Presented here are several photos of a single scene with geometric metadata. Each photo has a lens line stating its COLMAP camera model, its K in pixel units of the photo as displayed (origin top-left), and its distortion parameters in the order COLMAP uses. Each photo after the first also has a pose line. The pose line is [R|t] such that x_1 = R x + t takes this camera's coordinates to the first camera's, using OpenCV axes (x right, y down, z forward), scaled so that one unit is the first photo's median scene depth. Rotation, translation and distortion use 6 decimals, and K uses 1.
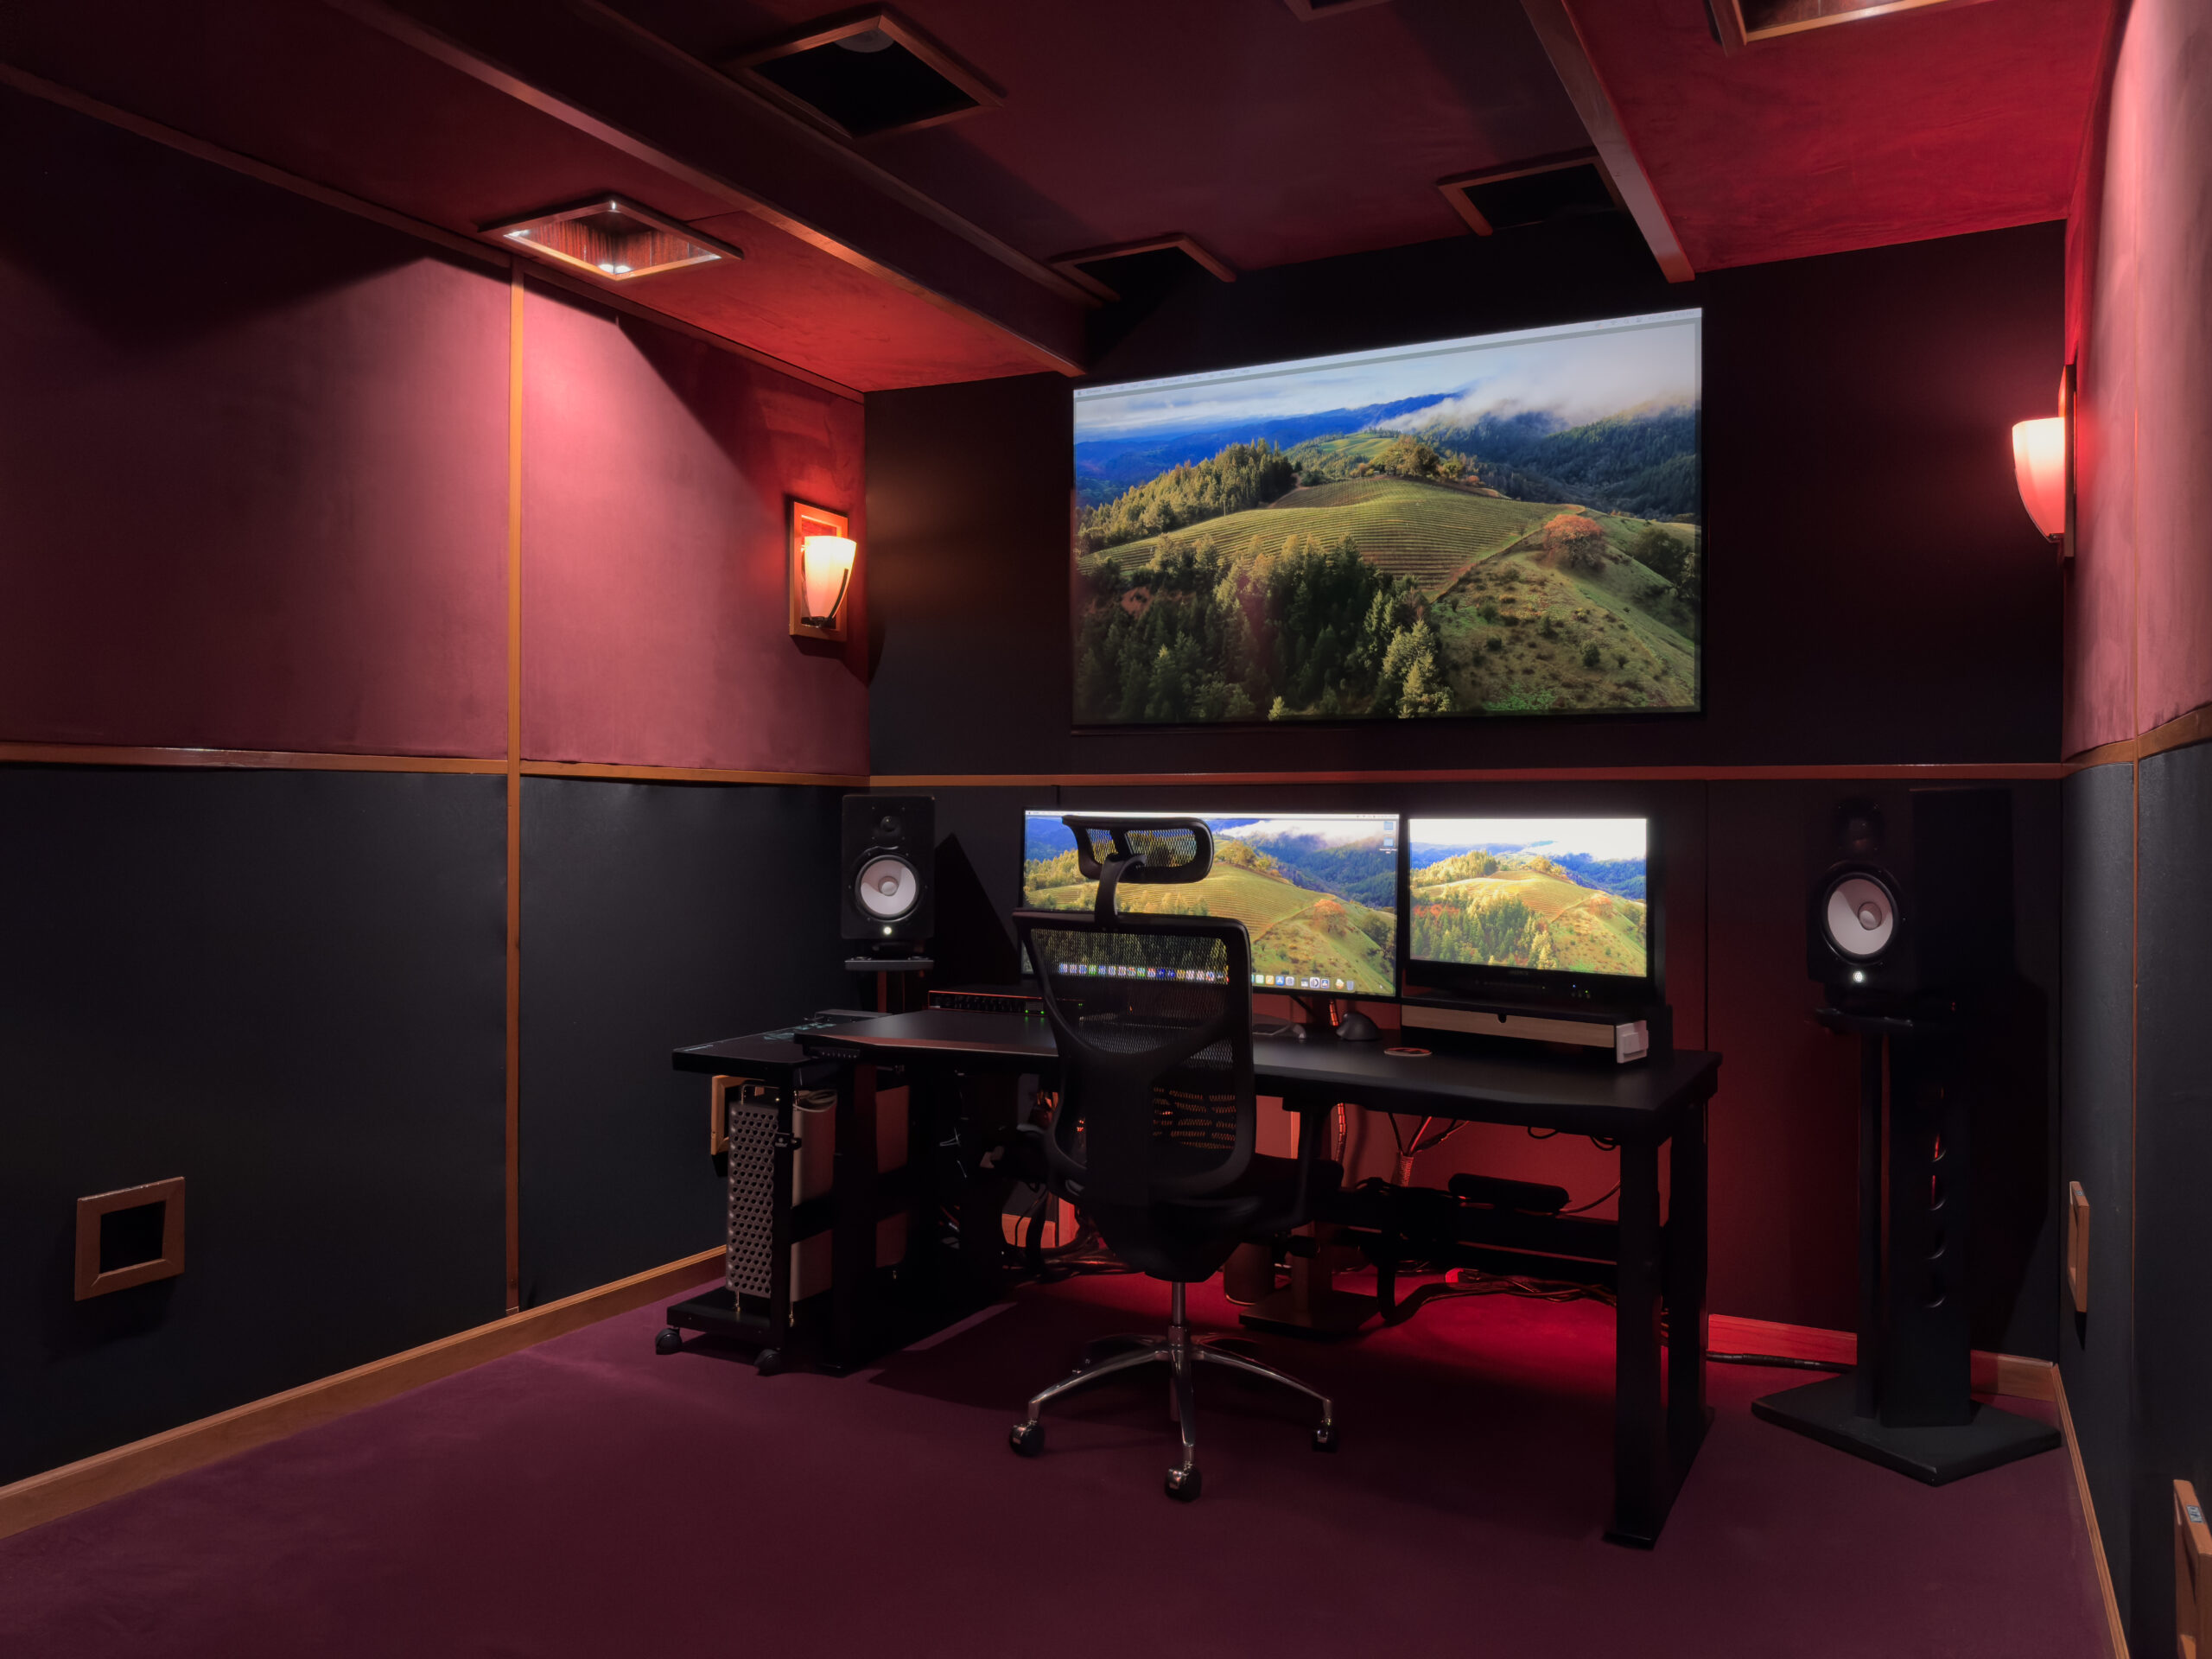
lens RADIAL K [[1545.2, 0, 1100.5], [0, 1545.2, 874.6], [0, 0, 1]] dist [0.005320, -0.026329]
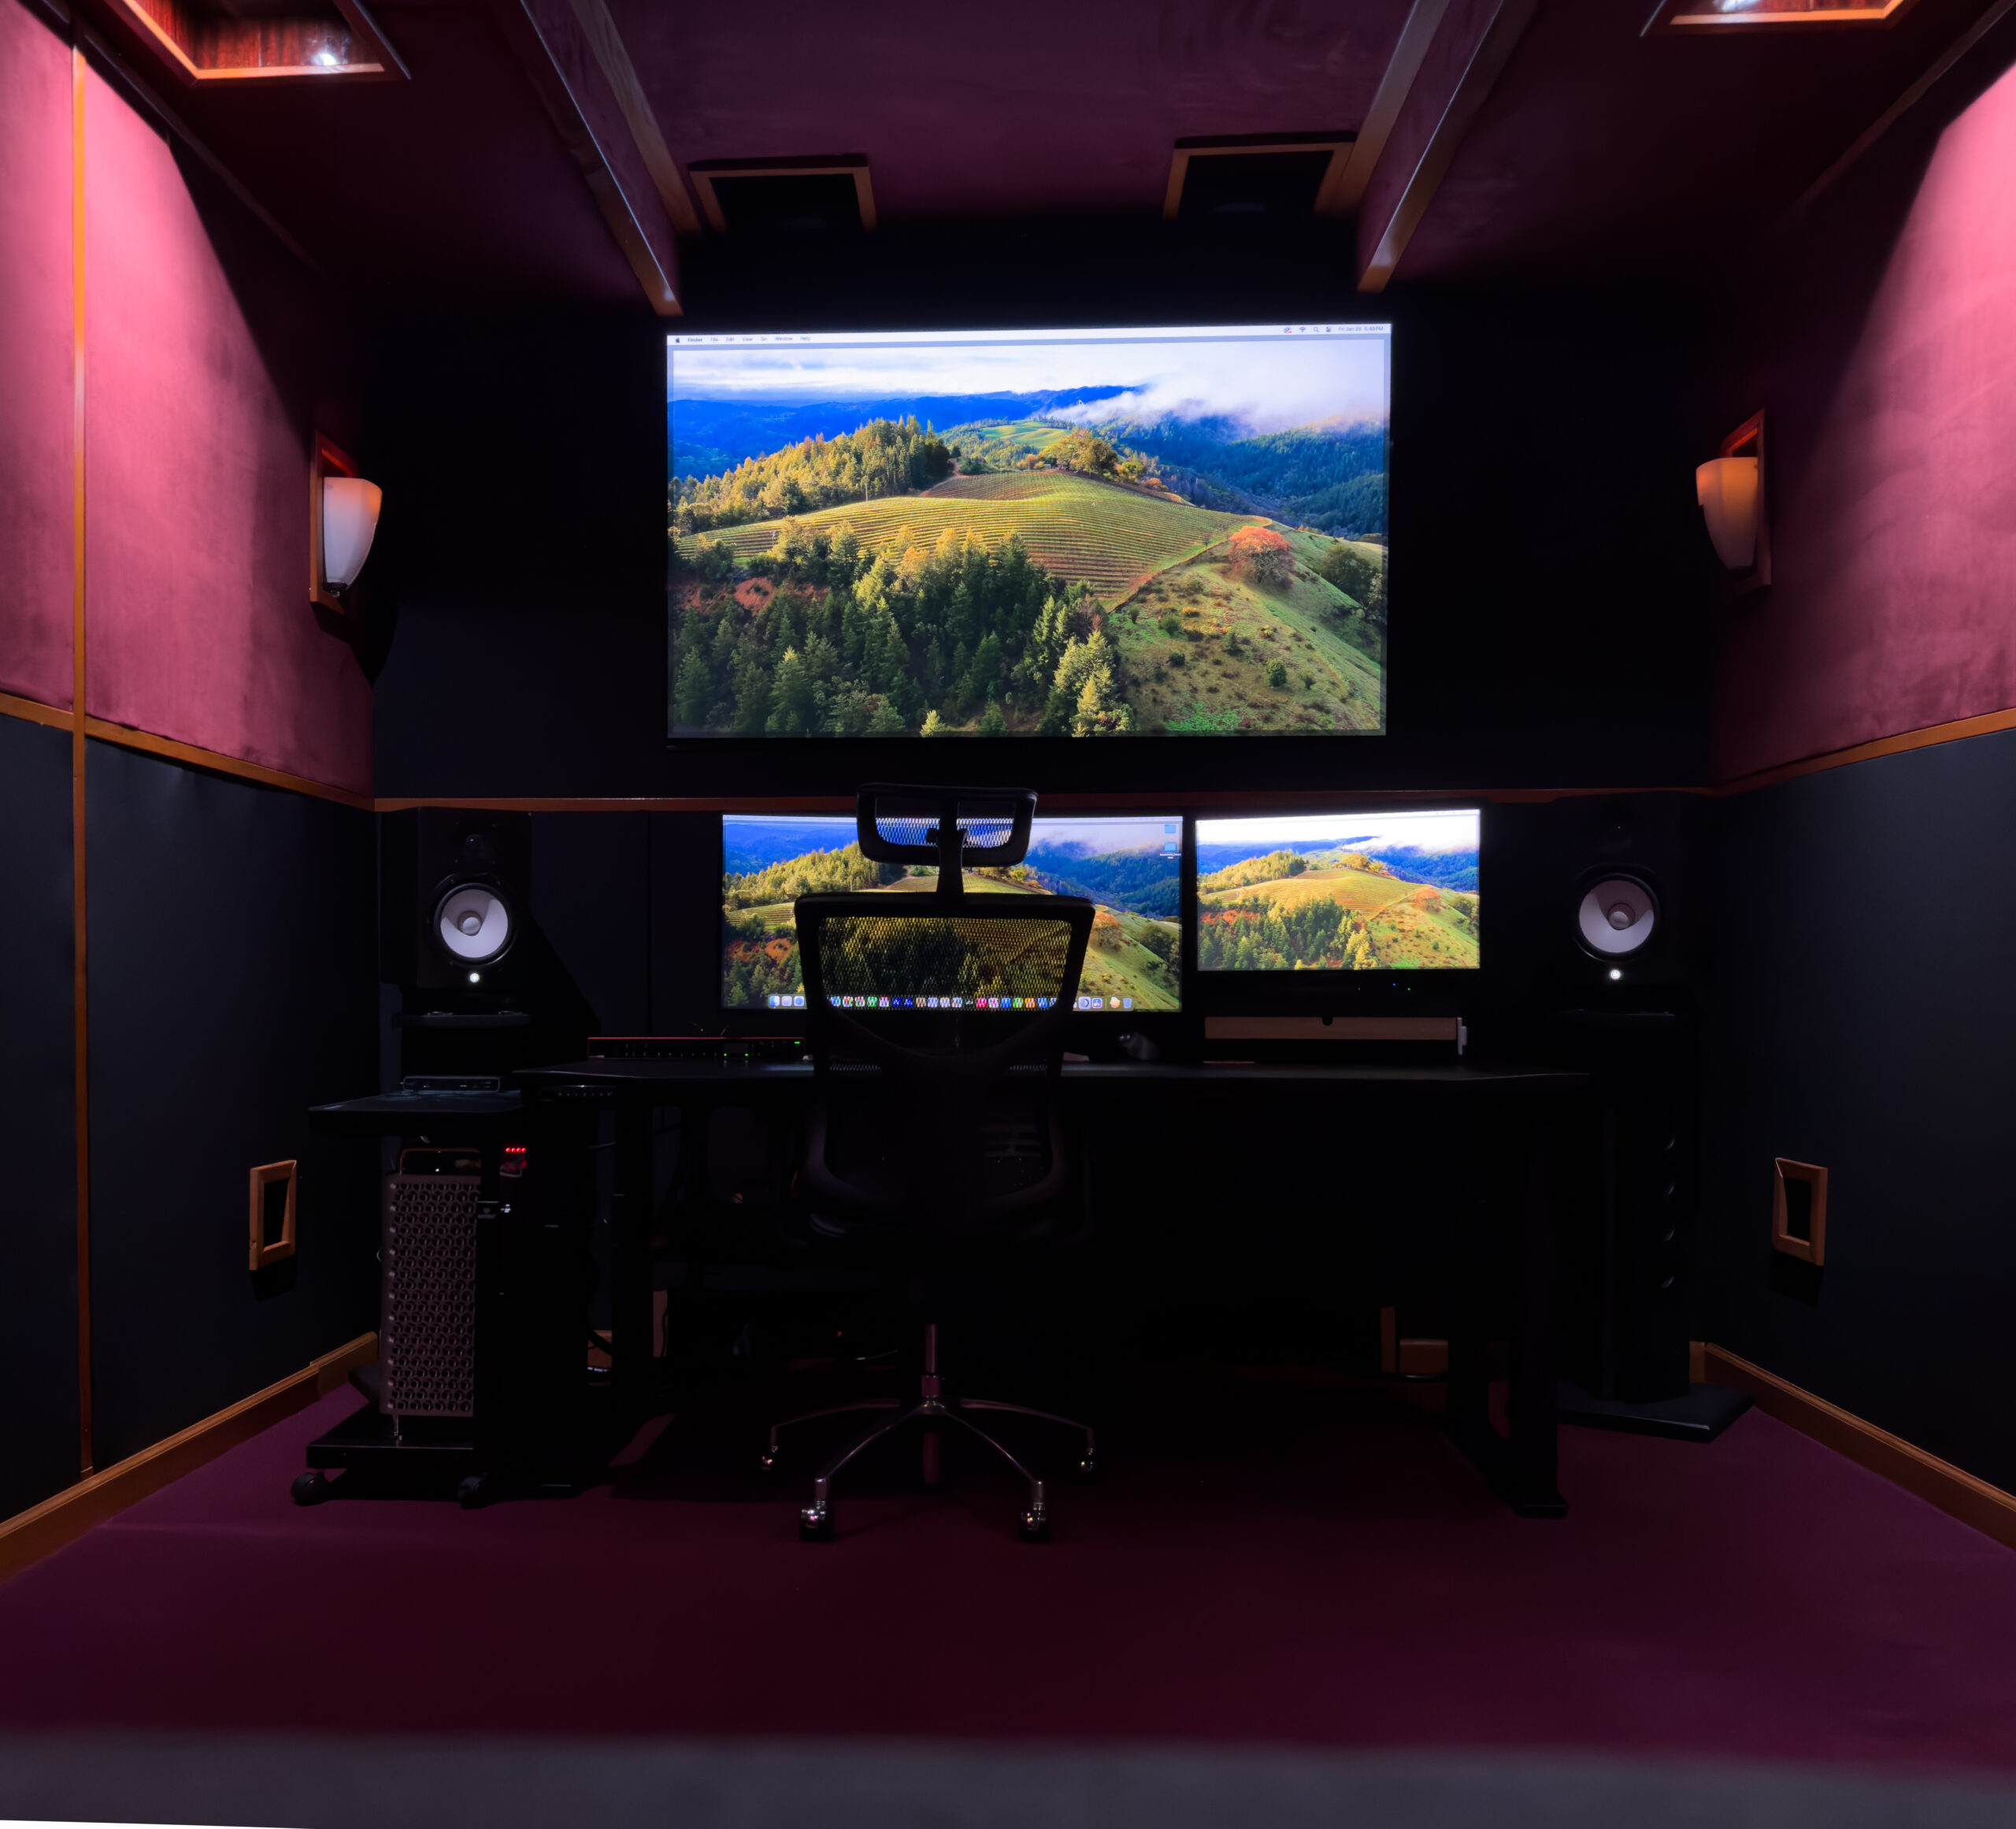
lens RADIAL K [[1725.6, 0, 1084.1], [0, 1725.6, 1004.7], [0, 0, 1]] dist [0.029202, -0.019246]
pose [[0.917147, -0.019129, 0.398090, -0.232848], [0.016645, 0.999814, 0.009694, 0.053204], [-0.398202, -0.002265, 0.917295, 0.054672]]
